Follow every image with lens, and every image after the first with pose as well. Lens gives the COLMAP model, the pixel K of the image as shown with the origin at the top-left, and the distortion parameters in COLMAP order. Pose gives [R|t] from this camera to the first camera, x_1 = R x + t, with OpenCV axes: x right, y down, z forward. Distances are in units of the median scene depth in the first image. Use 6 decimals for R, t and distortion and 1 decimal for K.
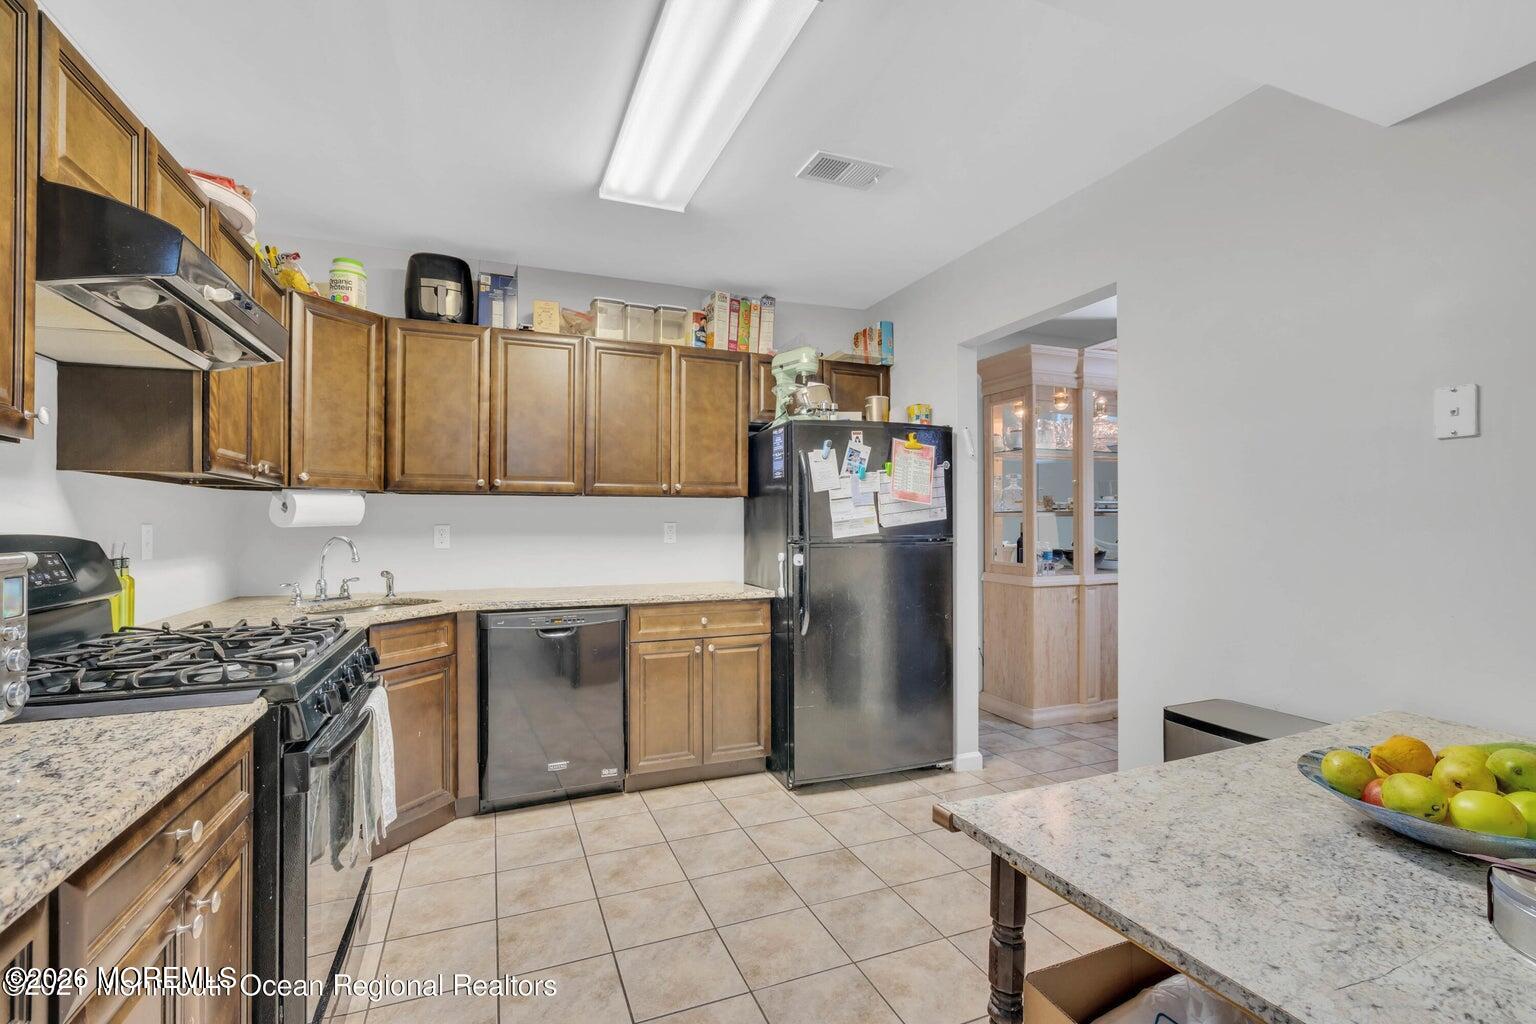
lens RADIAL K [[686.5, 0, 768.0], [0, 686.5, 512.0], [0, 0, 1]] dist [-0.000652, 0.001166]
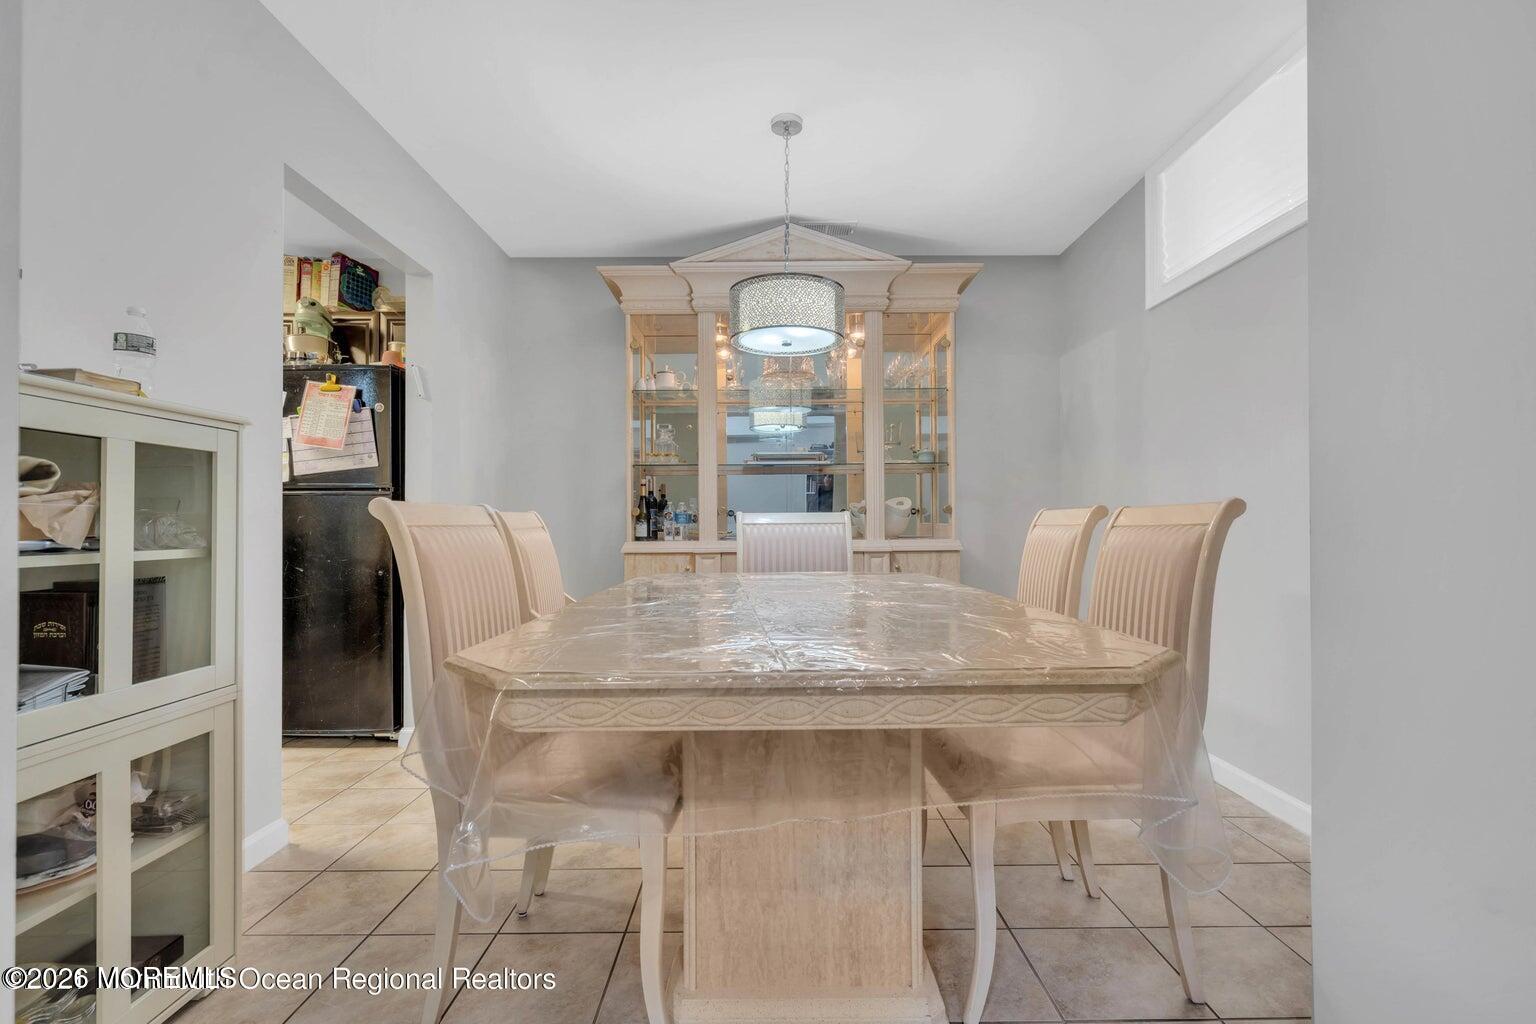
lens RADIAL K [[686.5, 0, 768.0], [0, 686.5, 512.0], [0, 0, 1]] dist [-0.000652, 0.001166]
pose [[0.926547, -0.005182, -0.376144, 1.137827], [0.006220, 0.999979, 0.001545, 0.076457], [0.376129, -0.003771, 0.926560, 0.367146]]
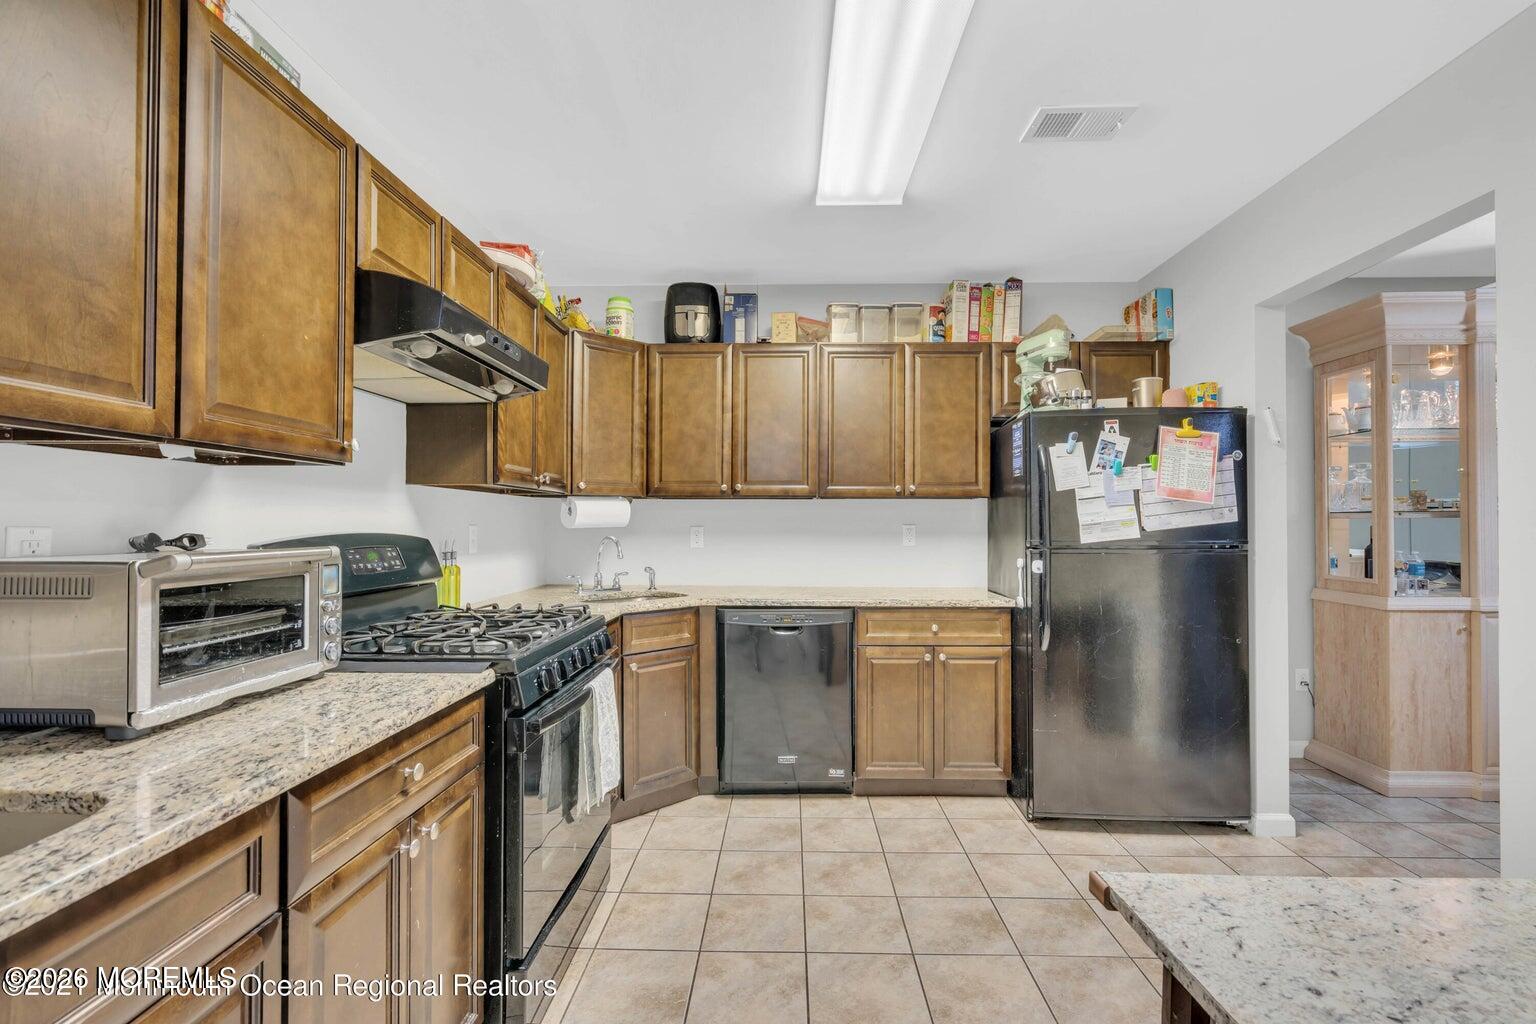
lens RADIAL K [[686.5, 0, 768.0], [0, 686.5, 512.0], [0, 0, 1]] dist [-0.000652, 0.001166]
pose [[0.917206, -0.004998, -0.398383, 0.076708], [0.003970, 0.999986, -0.003403, -0.000408], [0.398394, 0.001540, 0.917213, 0.032840]]
